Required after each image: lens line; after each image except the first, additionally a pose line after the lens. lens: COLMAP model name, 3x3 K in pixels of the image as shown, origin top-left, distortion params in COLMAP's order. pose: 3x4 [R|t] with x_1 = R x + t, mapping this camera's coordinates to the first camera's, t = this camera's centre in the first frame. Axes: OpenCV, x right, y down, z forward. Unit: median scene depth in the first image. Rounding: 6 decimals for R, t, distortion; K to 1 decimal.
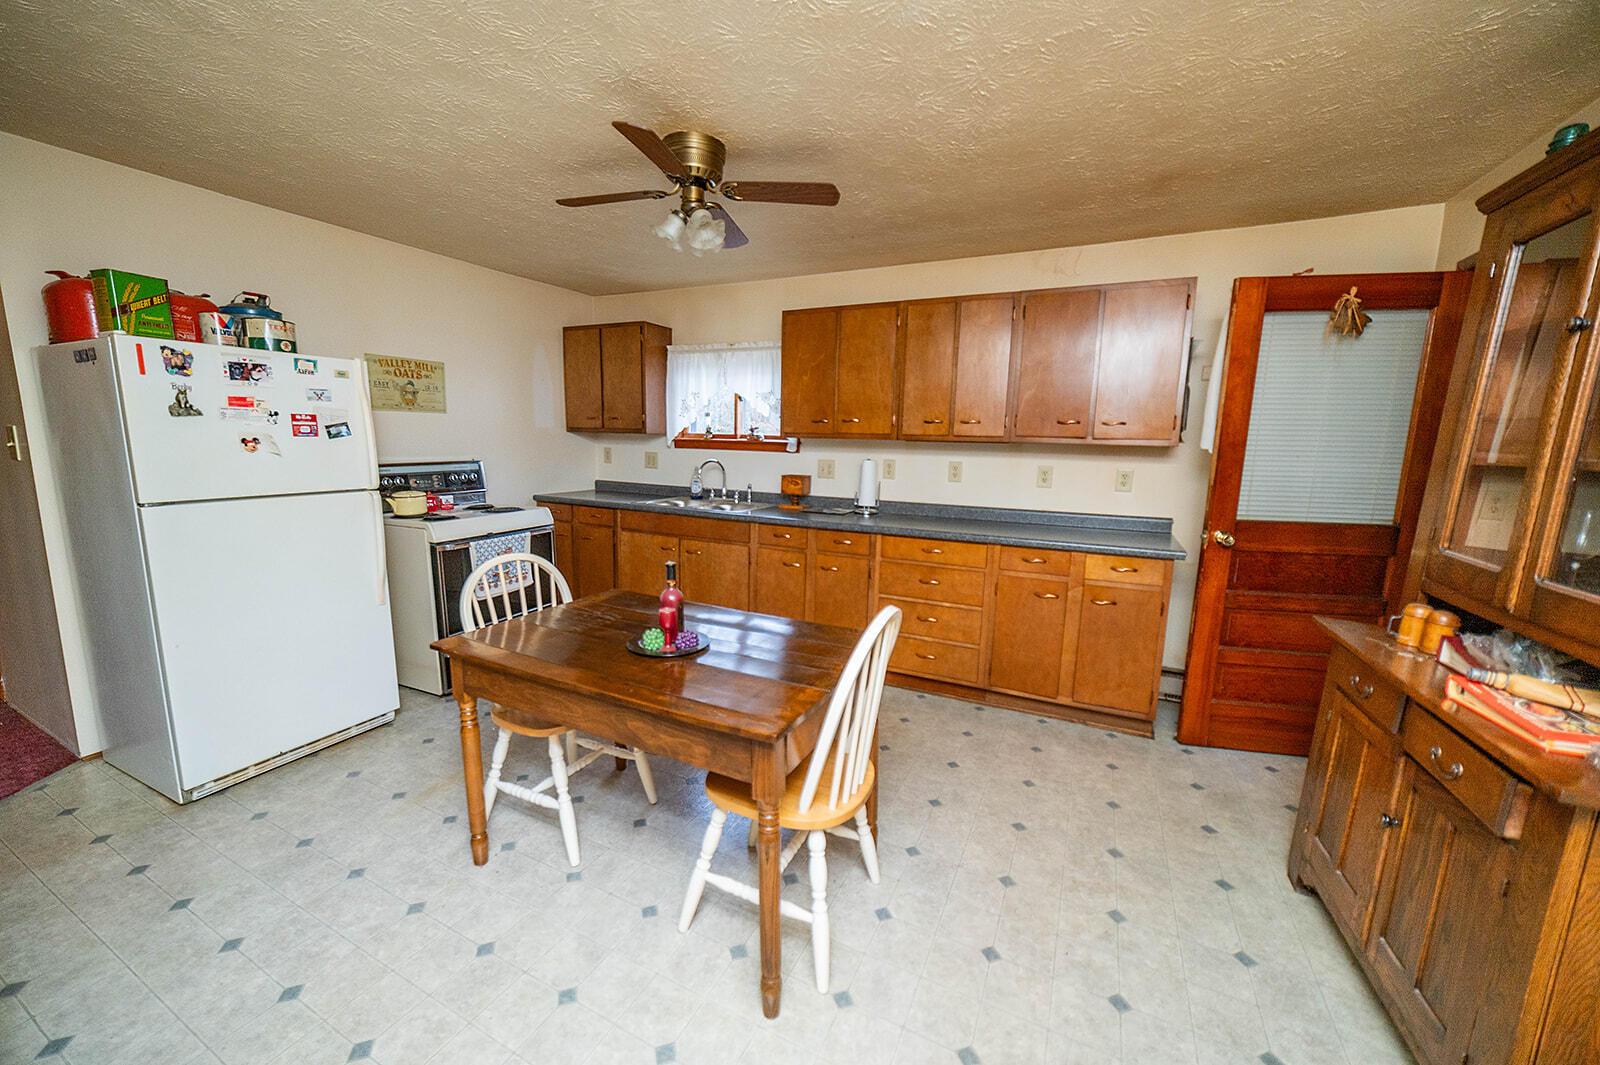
lens RADIAL K [[582.8, 0, 803.6], [0, 582.8, 528.3], [0, 0, 1]] dist [-0.000077, 0.000034]
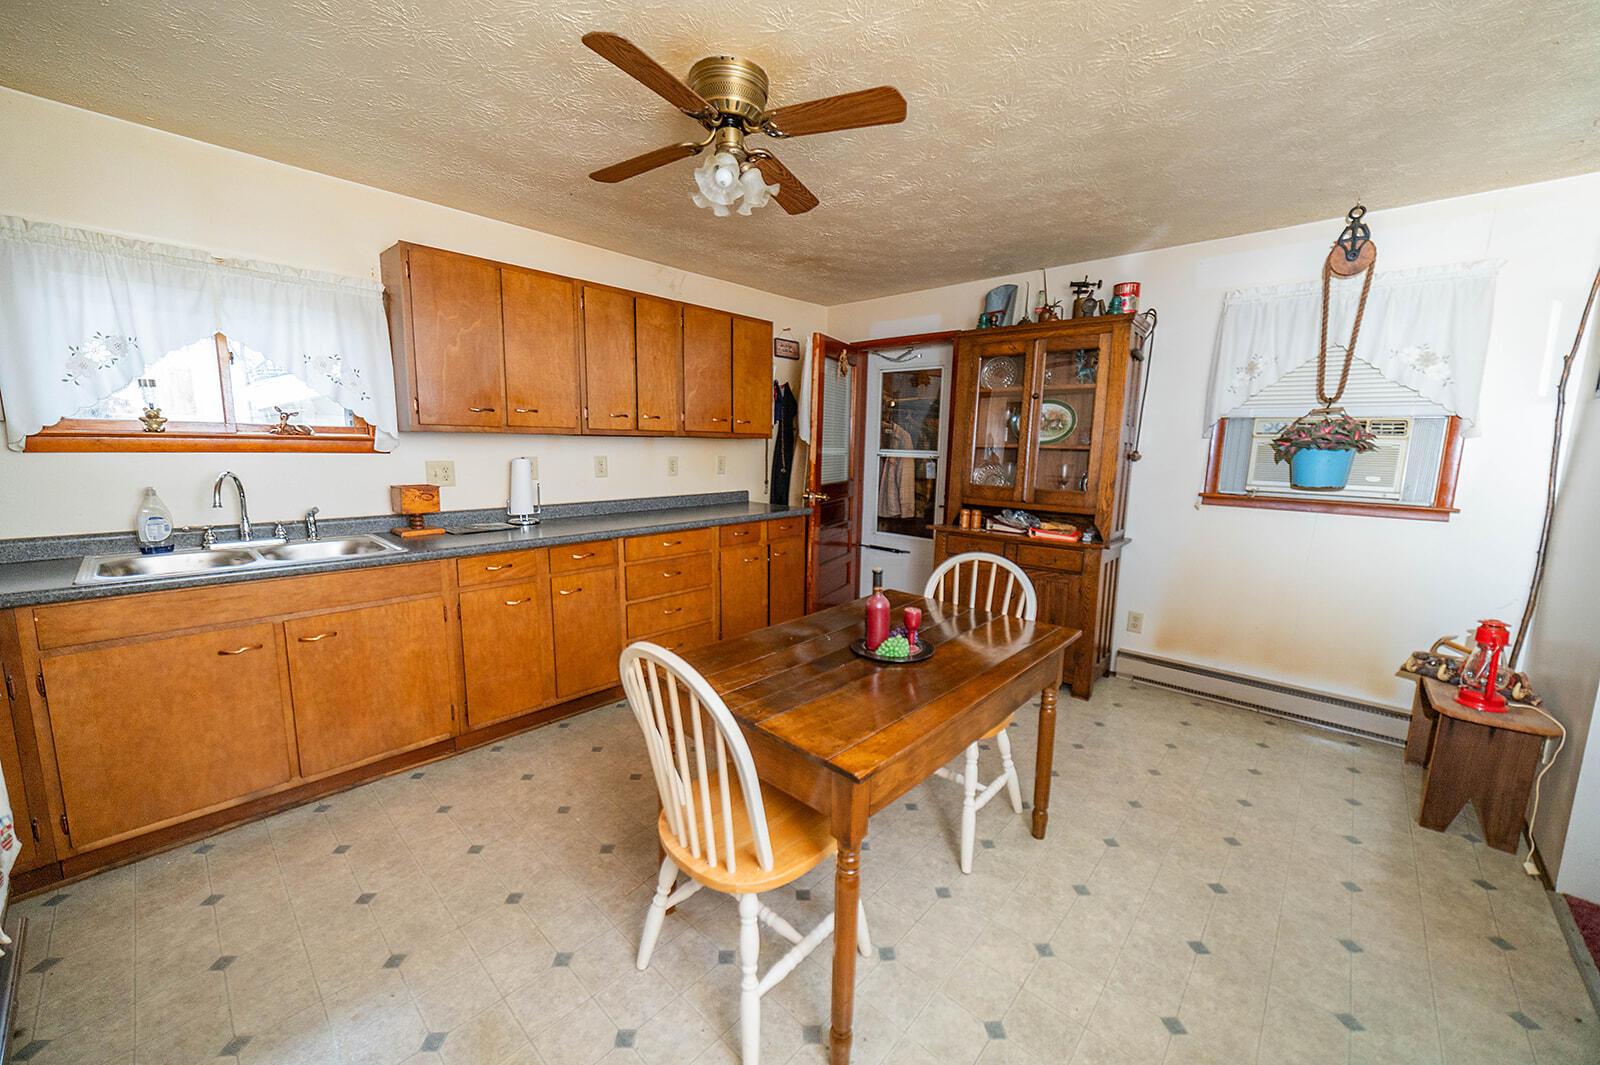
lens RADIAL K [[608.7, 0, 800.0], [0, 608.7, 532.5], [0, 0, 1]] dist [-0.000608, 0.000100]
pose [[0.286388, -0.159968, 0.944665, -0.572250], [0.131906, 0.983158, 0.126497, -0.067538], [-0.948990, 0.088380, 0.302666, 0.357284]]
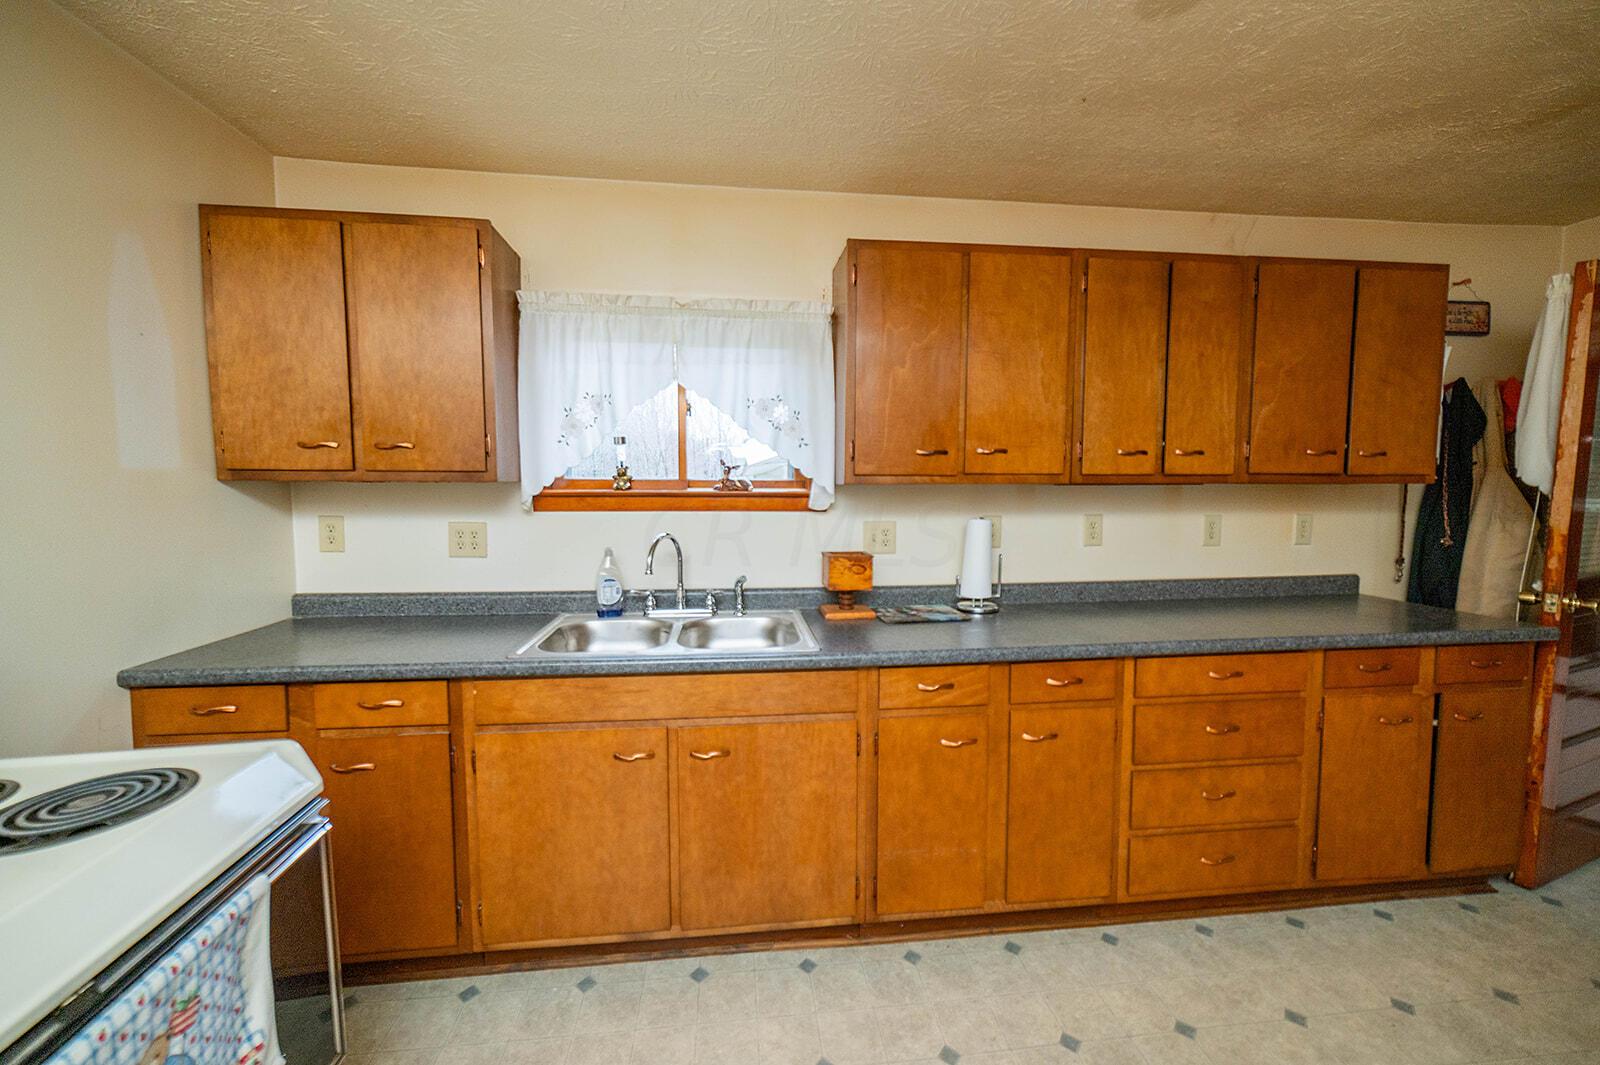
lens RADIAL K [[621.1, 0, 792.7], [0, 621.1, 530.7], [0, 0, 1]] dist [-0.000044, 0.000165]
pose [[0.848228, -0.065401, 0.525577, -0.354395], [0.099224, 0.994399, -0.036399, -0.095749], [-0.520253, 0.083025, 0.849967, 0.541311]]
